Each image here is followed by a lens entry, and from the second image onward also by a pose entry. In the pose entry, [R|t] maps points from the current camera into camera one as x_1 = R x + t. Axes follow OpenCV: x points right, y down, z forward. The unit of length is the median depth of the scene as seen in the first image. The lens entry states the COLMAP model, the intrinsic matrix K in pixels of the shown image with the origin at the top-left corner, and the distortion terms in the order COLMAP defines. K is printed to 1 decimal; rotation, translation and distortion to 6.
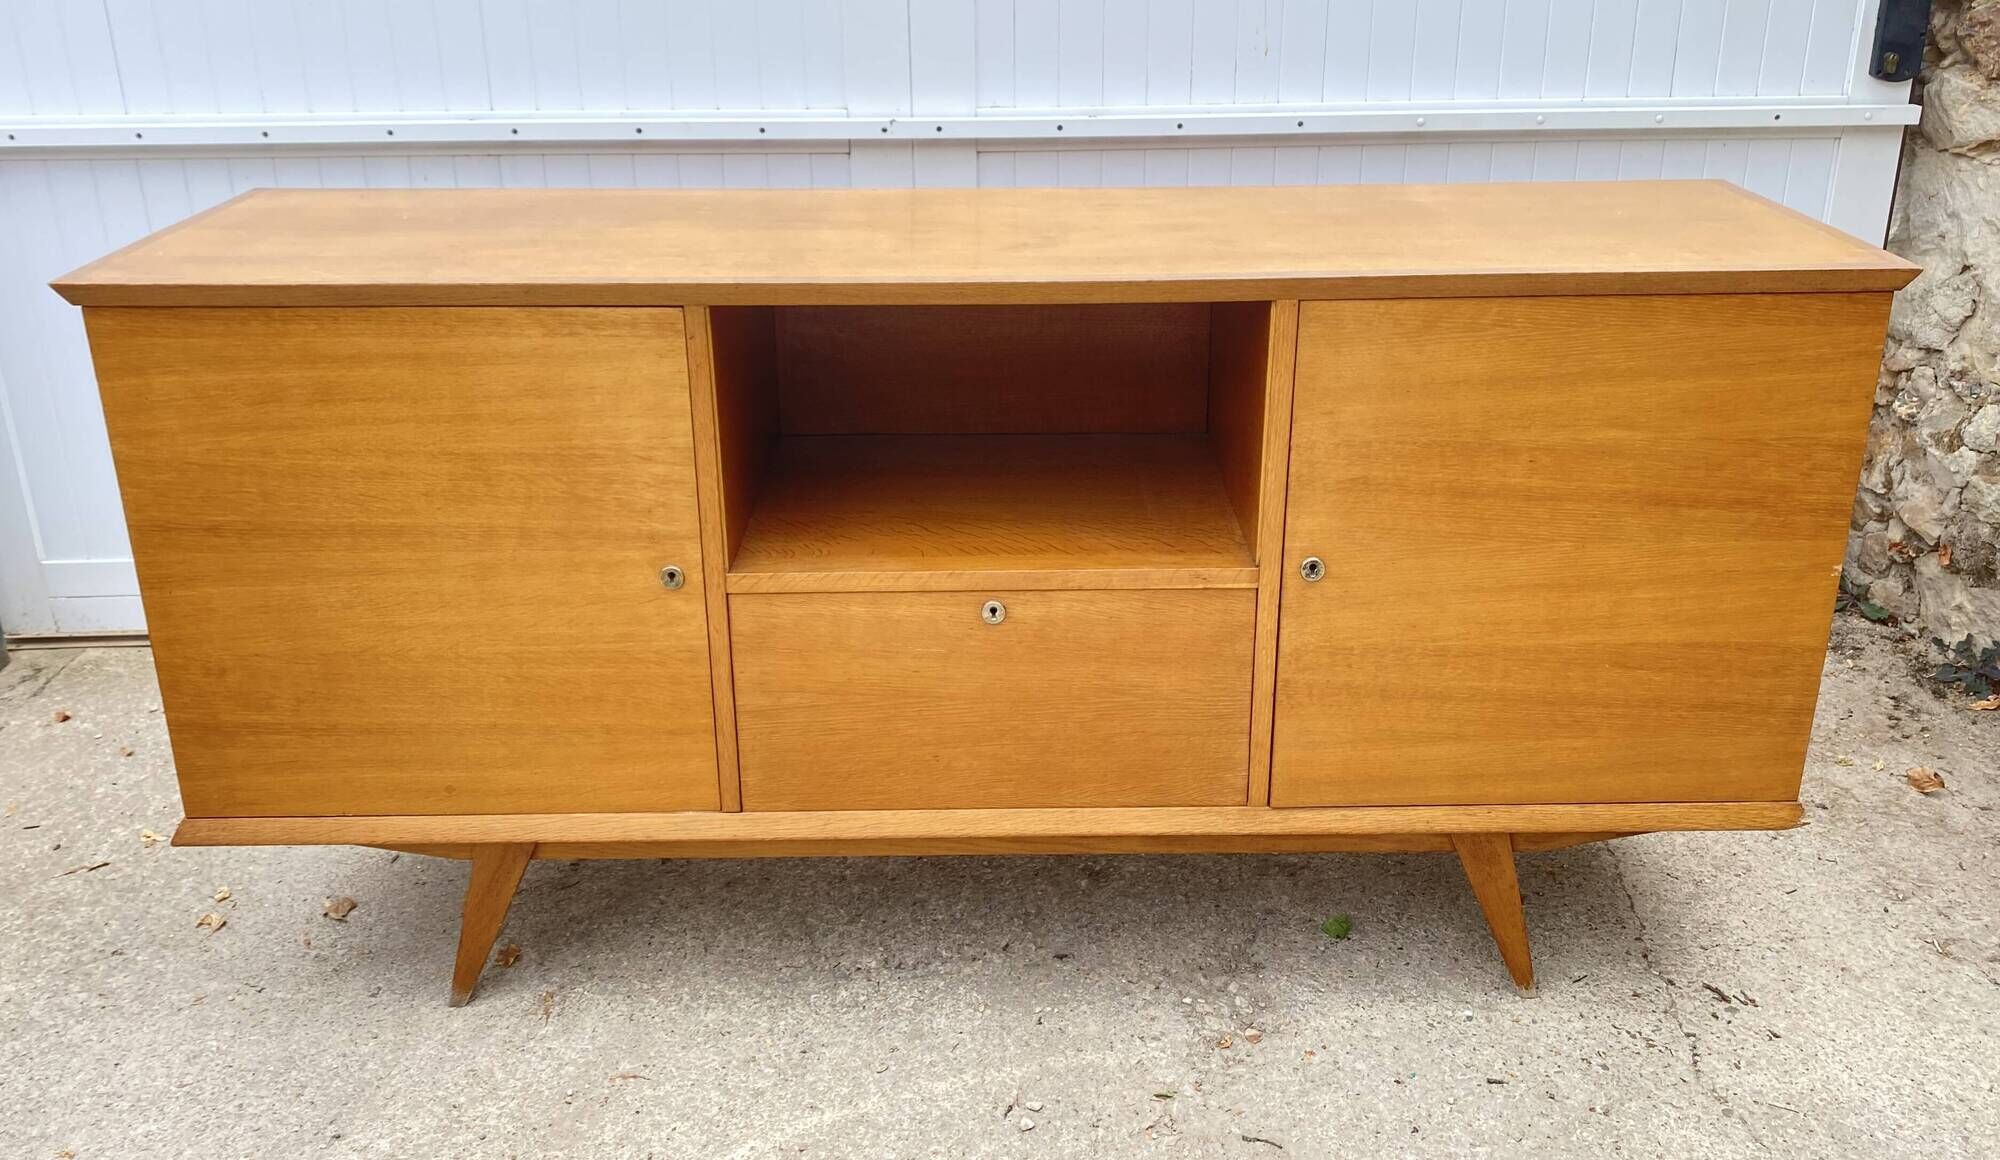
lens RADIAL K [[1633.1, 0, 1027.2], [0, 1633.1, 479.9], [0, 0, 1]] dist [0.001395, 0.009020]
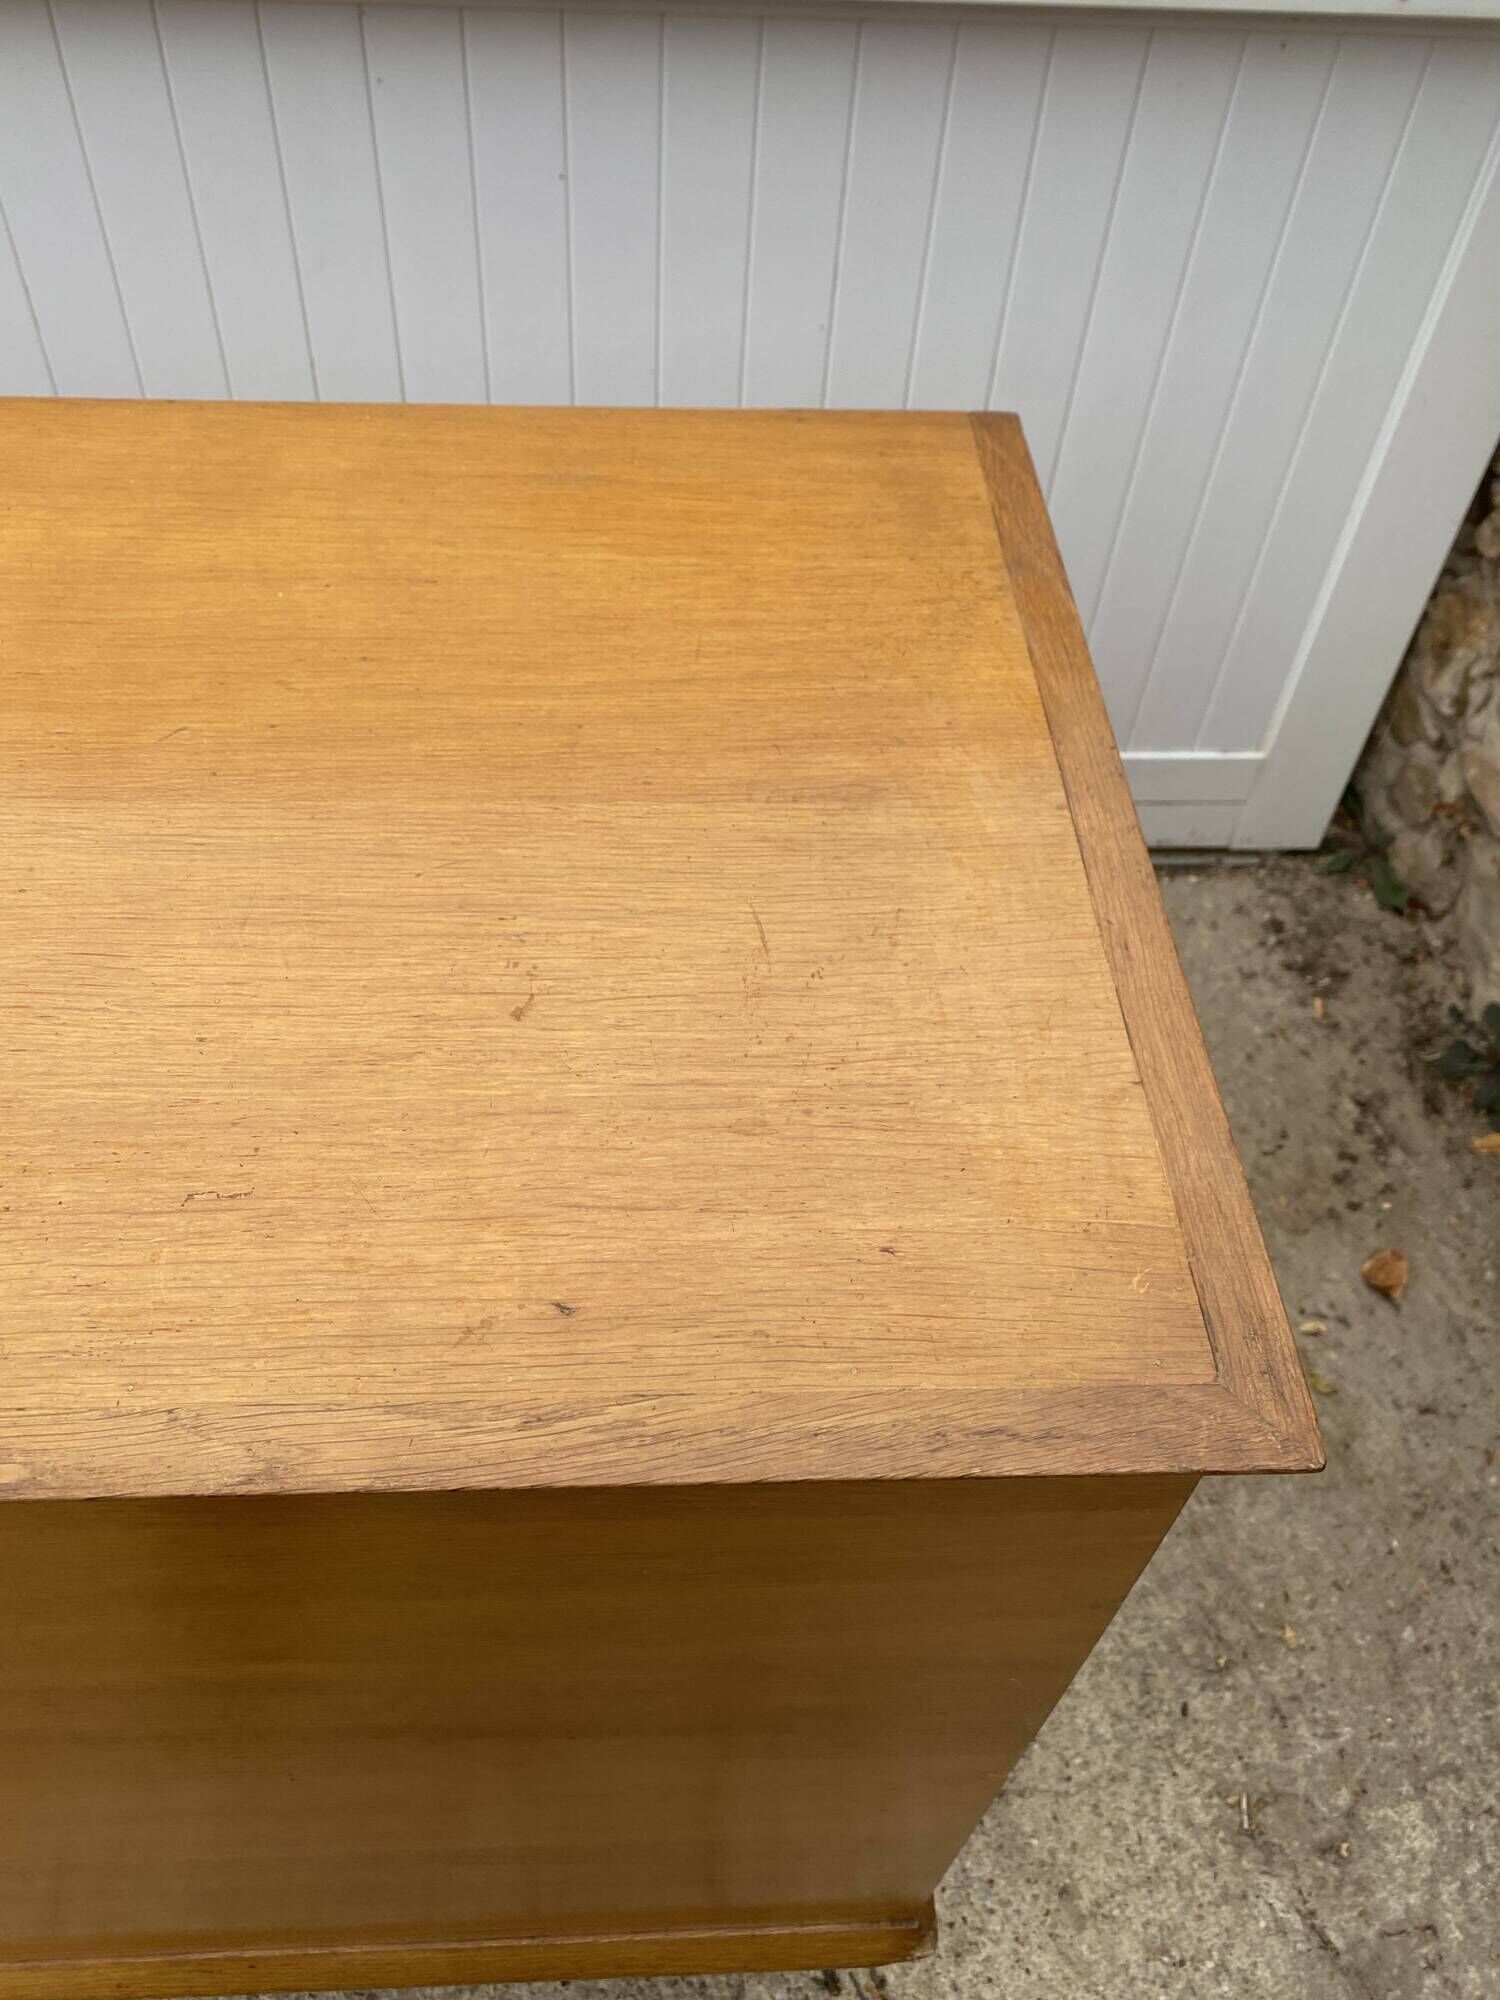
lens RADIAL K [[1599.4, 0, 748.8], [0, 1599.4, 961.5], [0, 0, 1]] dist [0.002906, 0.003605]
pose [[0.998268, 0.023461, 0.053948, 0.368611], [-0.046292, 0.879163, 0.474267, -0.260630], [-0.036302, -0.475943, 0.878726, 0.698985]]
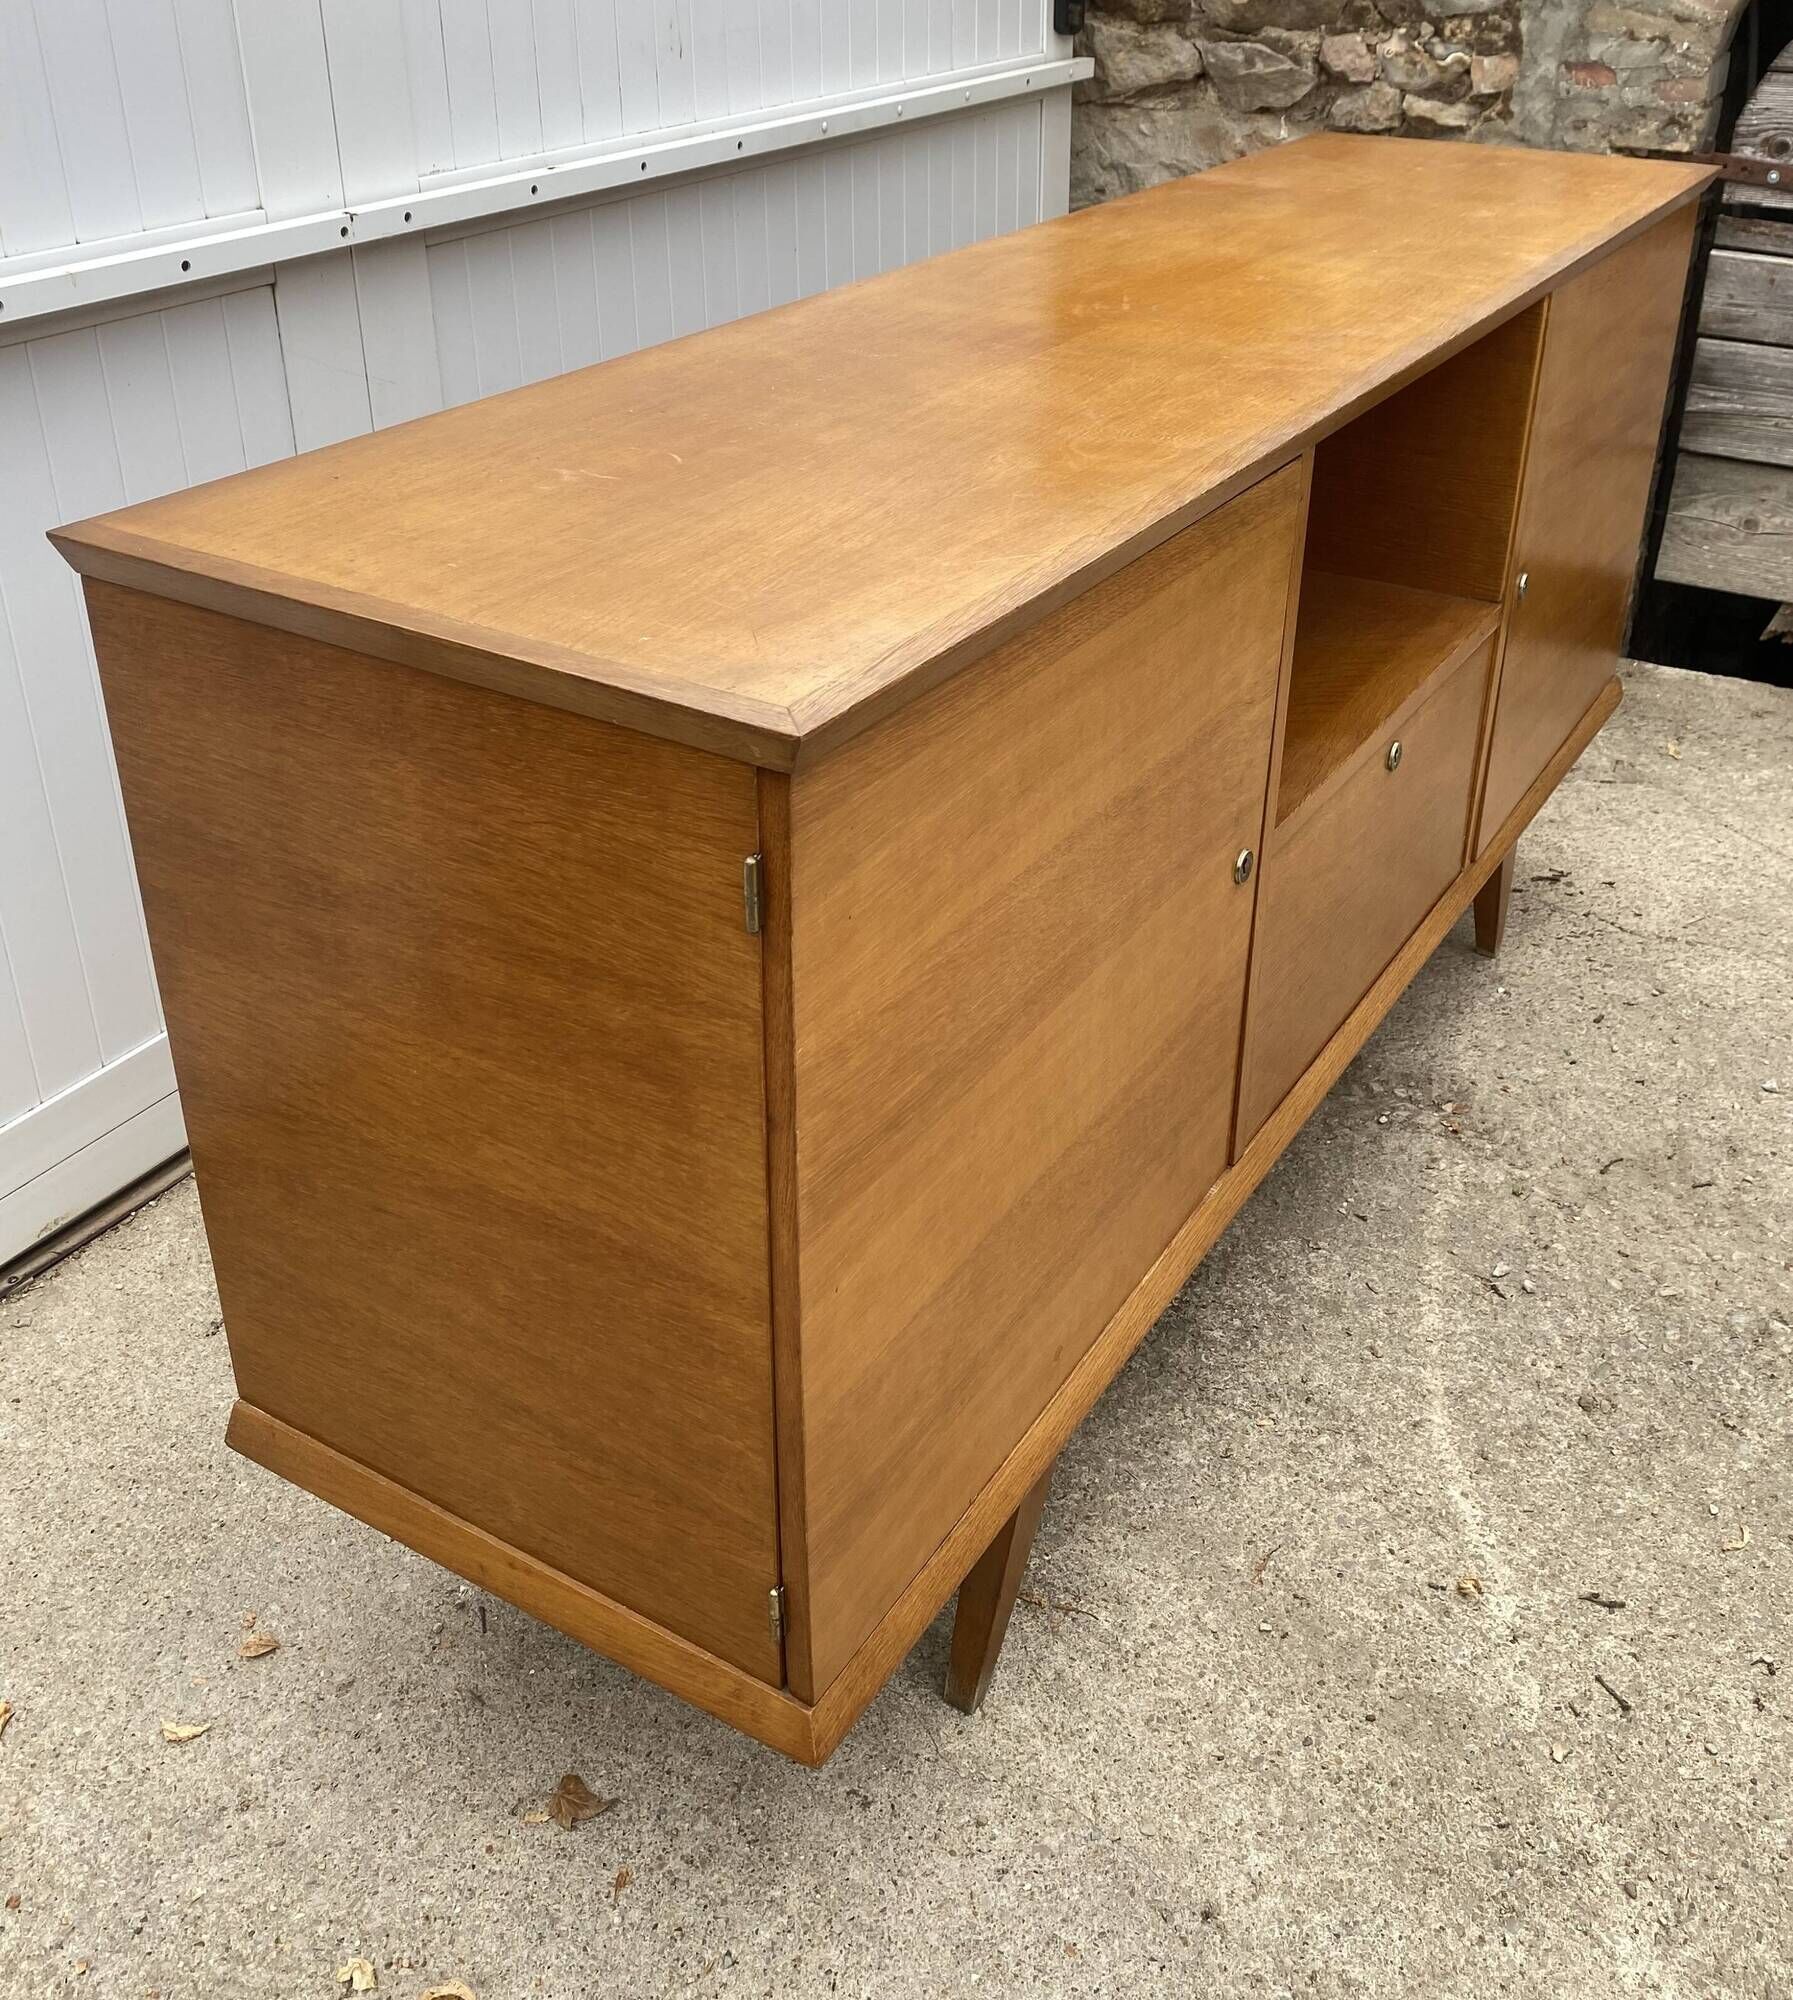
lens RADIAL K [[1978.5, 0, 915.3], [0, 1978.5, 817.1], [0, 0, 1]] dist [0.005805, 0.003727]
pose [[0.533143, -0.373111, 0.759307, -0.820771], [0.288456, 0.923887, 0.251446, -0.186566], [-0.795331, 0.084970, 0.600190, 0.551299]]
